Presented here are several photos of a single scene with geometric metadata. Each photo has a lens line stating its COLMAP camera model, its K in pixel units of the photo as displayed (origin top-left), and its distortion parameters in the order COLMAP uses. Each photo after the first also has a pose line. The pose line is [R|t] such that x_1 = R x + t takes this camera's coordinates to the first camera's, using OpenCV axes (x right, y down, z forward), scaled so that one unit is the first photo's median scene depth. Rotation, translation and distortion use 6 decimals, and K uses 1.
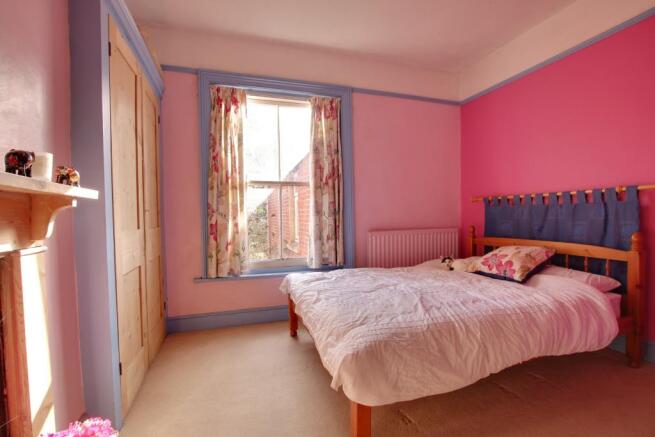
lens RADIAL K [[306.7, 0, 328.1], [0, 306.7, 222.3], [0, 0, 1]] dist [-0.024088, -0.000671]
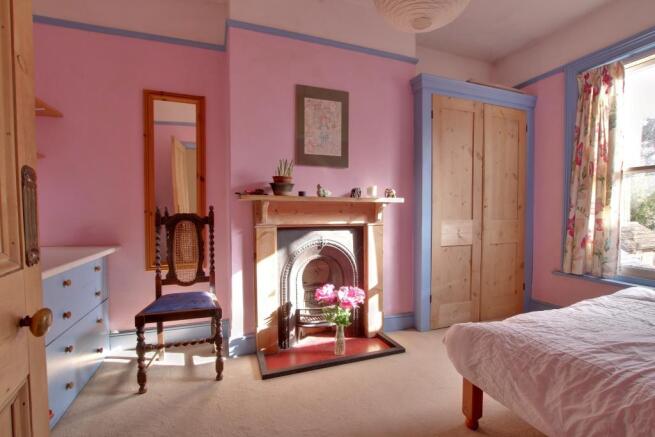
lens RADIAL K [[306.7, 0, 329.1], [0, 306.7, 219.1], [0, 0, 1]] dist [-0.024088, -0.000671]
pose [[0.027378, 0.038278, -0.998892, 0.561477], [-0.020158, 0.999085, 0.037733, -0.013827], [0.999422, 0.019103, 0.028125, 0.191652]]
